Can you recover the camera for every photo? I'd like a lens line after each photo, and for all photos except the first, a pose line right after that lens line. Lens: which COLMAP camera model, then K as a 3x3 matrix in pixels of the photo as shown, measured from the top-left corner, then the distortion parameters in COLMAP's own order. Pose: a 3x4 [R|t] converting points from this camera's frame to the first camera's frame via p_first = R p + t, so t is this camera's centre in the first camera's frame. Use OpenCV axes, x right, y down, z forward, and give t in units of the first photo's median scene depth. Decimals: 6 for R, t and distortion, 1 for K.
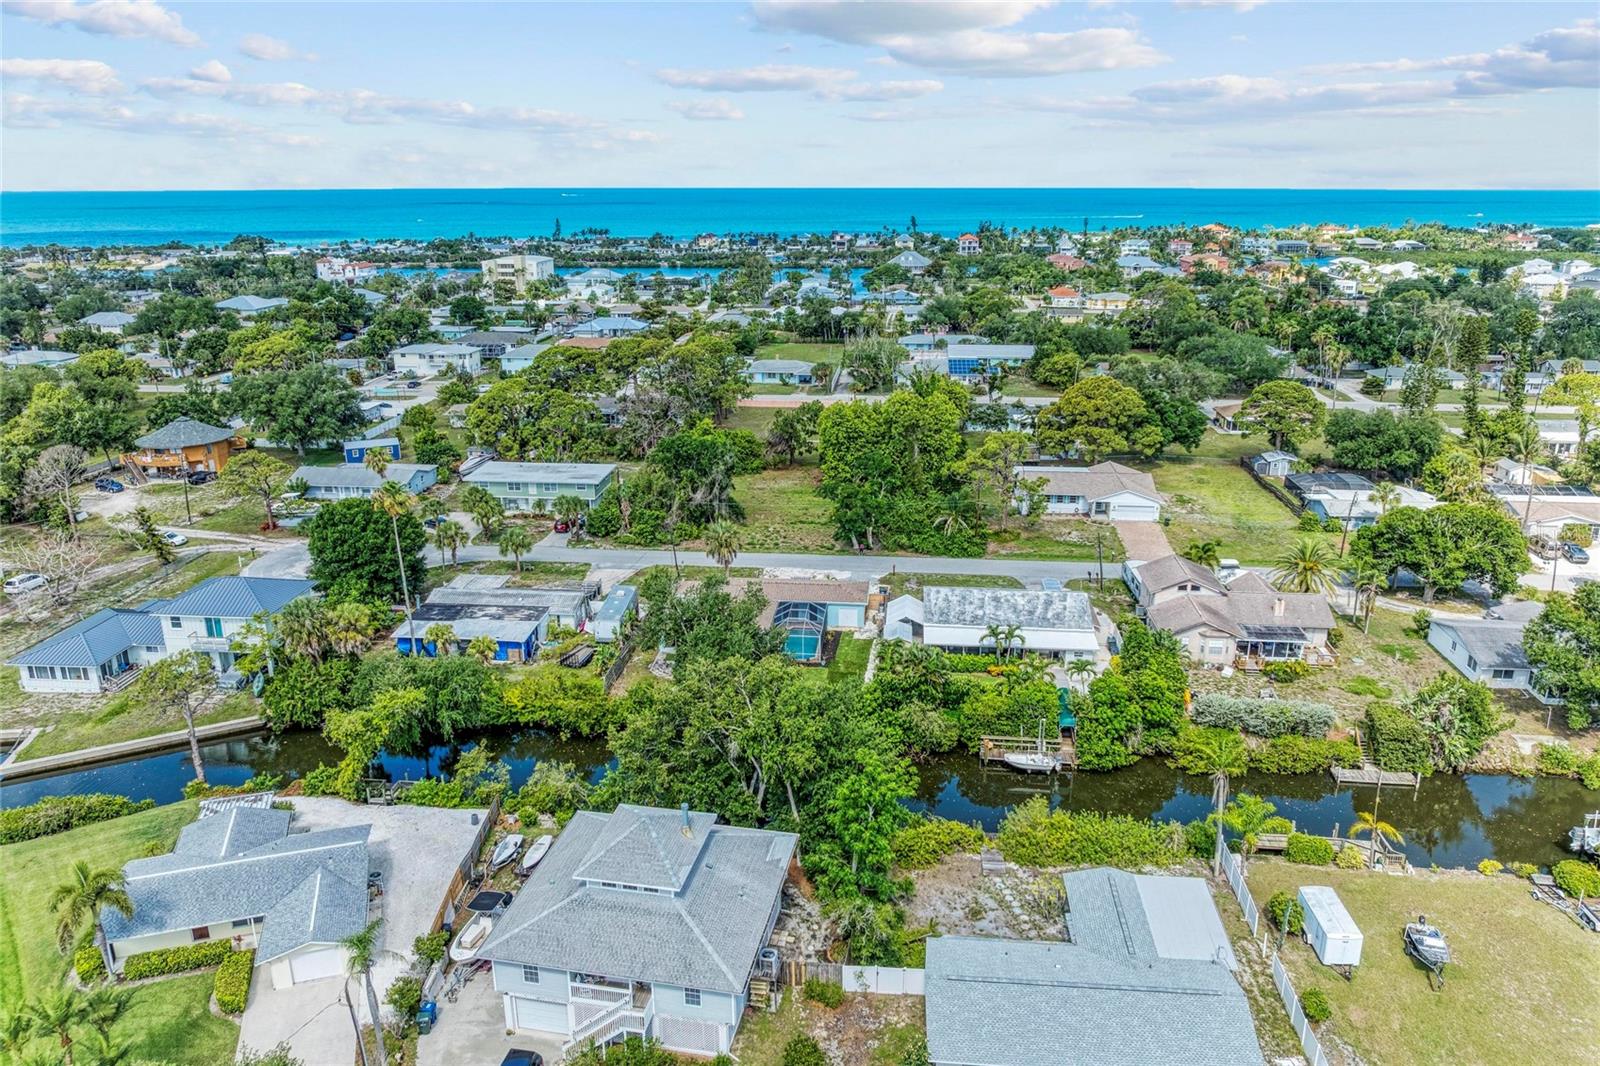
lens RADIAL K [[1113.8, 0, 806.8], [0, 1113.8, 534.8], [0, 0, 1]] dist [-0.007141, -0.019759]
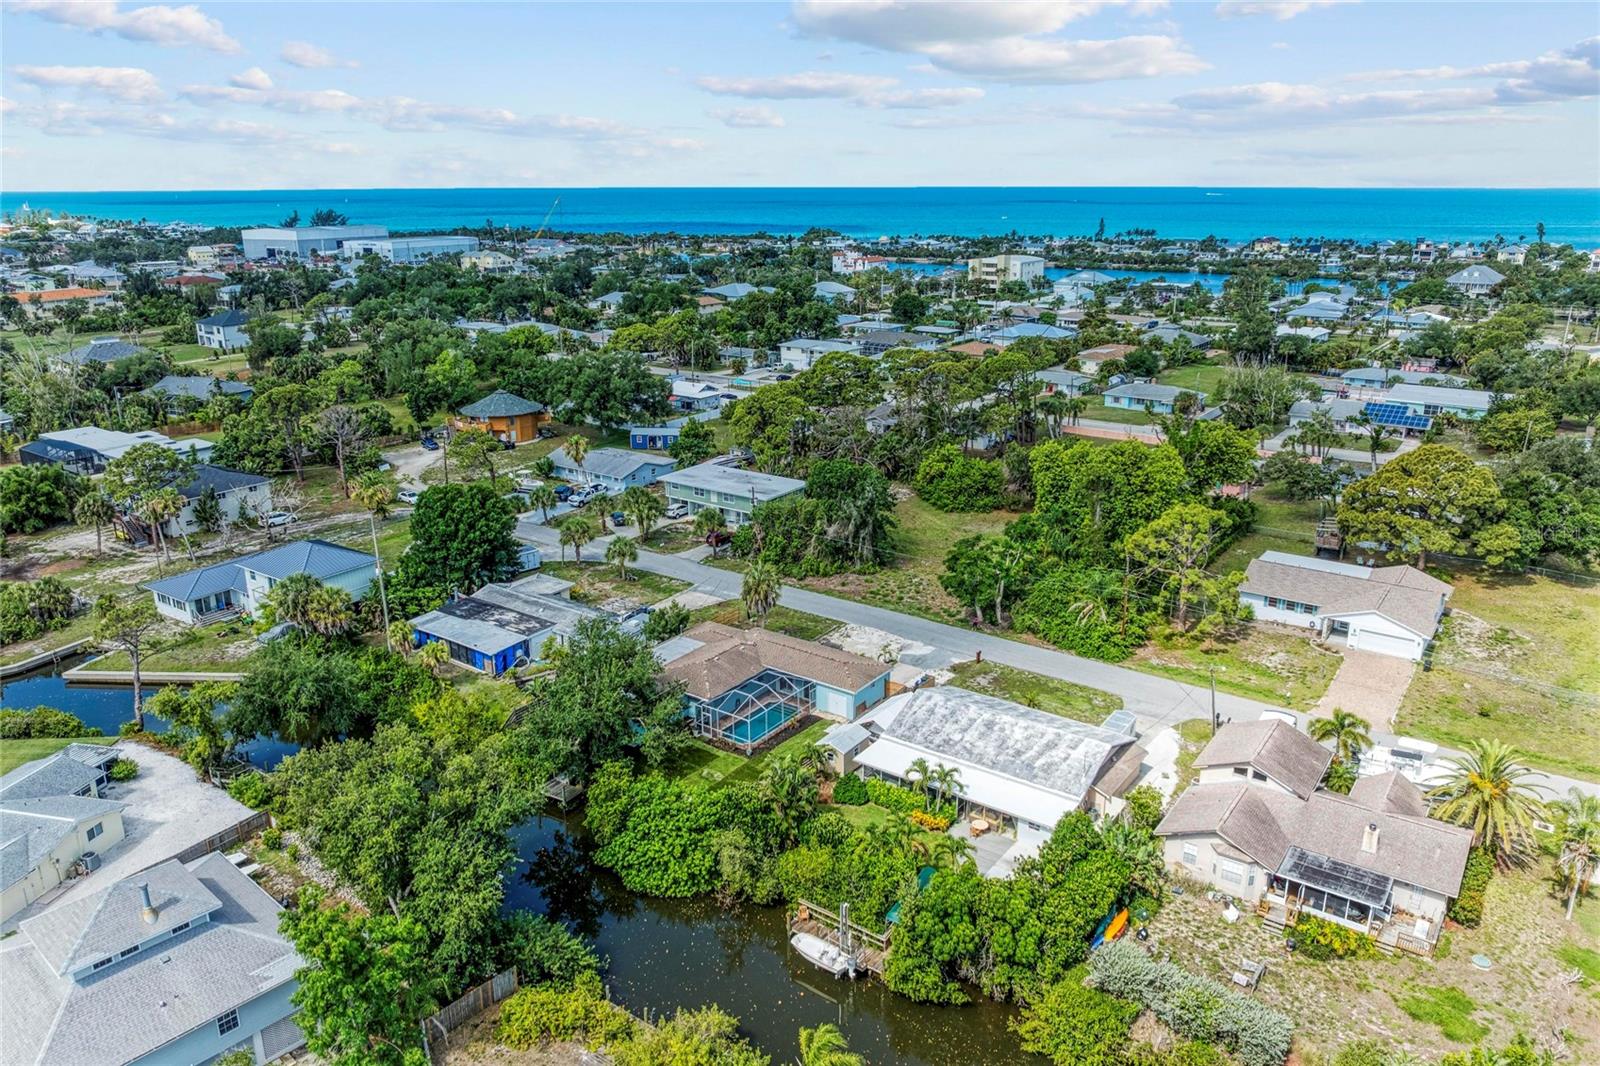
lens RADIAL K [[1117.1, 0, 806.9], [0, 1117.1, 530.1], [0, 0, 1]] dist [-0.021261, 0.009513]
pose [[0.862915, 0.148309, -0.483097, 0.273142], [-0.149739, 0.988075, 0.035868, -0.054654], [0.482655, 0.041387, 0.874832, 0.174737]]
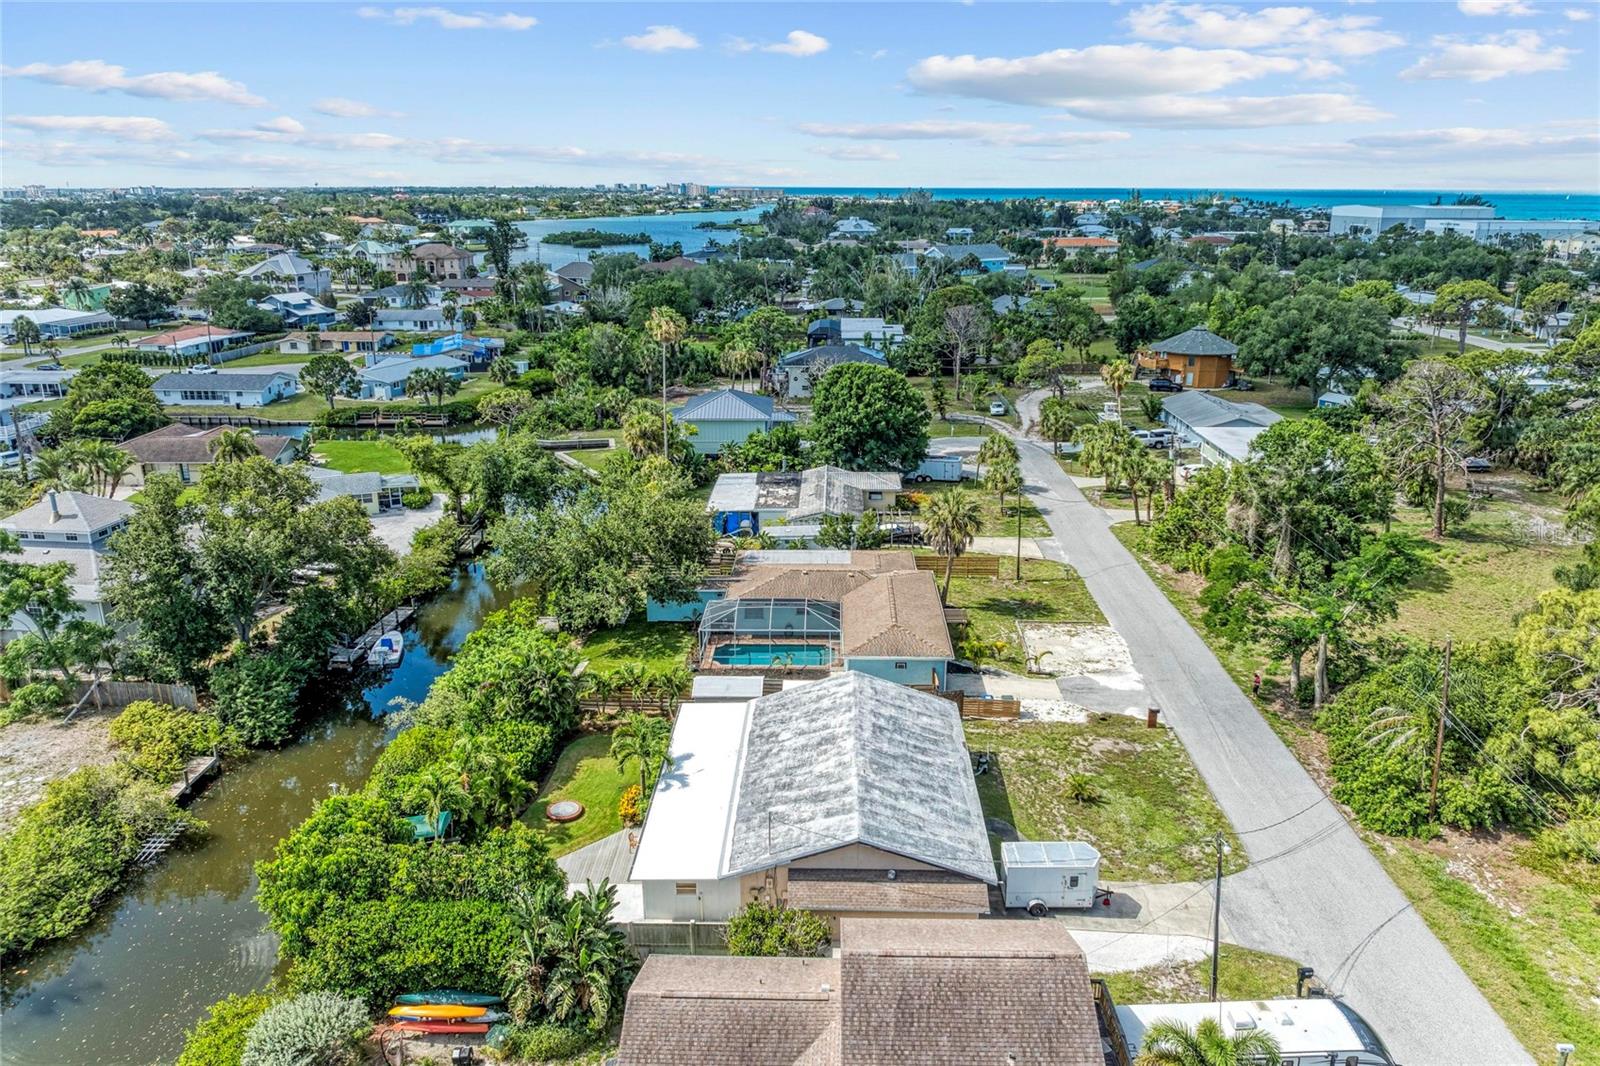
lens RADIAL K [[1117.1, 0, 806.9], [0, 1117.1, 530.1], [0, 0, 1]] dist [-0.021261, 0.009513]
pose [[0.061679, 0.293631, -0.953927, 0.400161], [-0.296903, 0.917879, 0.263338, -0.099648], [0.952914, 0.266981, 0.143794, 0.595679]]
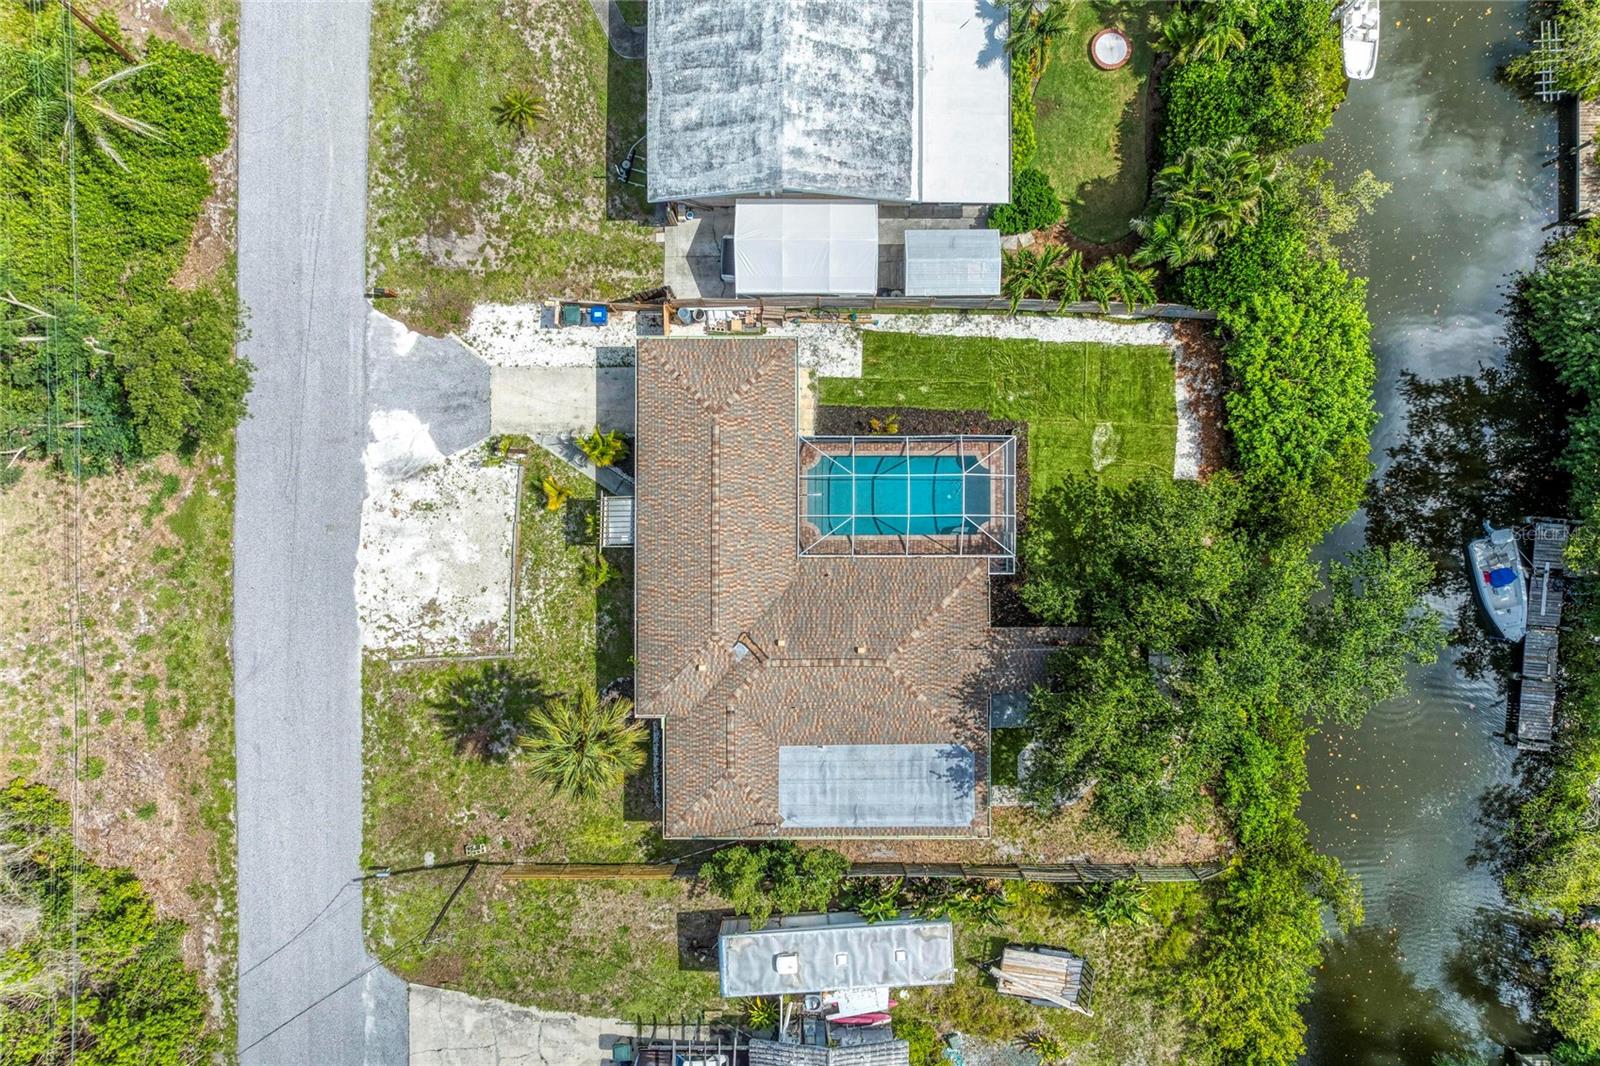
lens RADIAL K [[1113.8, 0, 806.8], [0, 1113.8, 534.8], [0, 0, 1]] dist [-0.007141, -0.019759]
pose [[-0.084077, -0.996430, 0.007639, -0.014051], [0.302821, -0.018247, 0.952873, -0.218239], [-0.949331, 0.082428, 0.303274, 0.595580]]
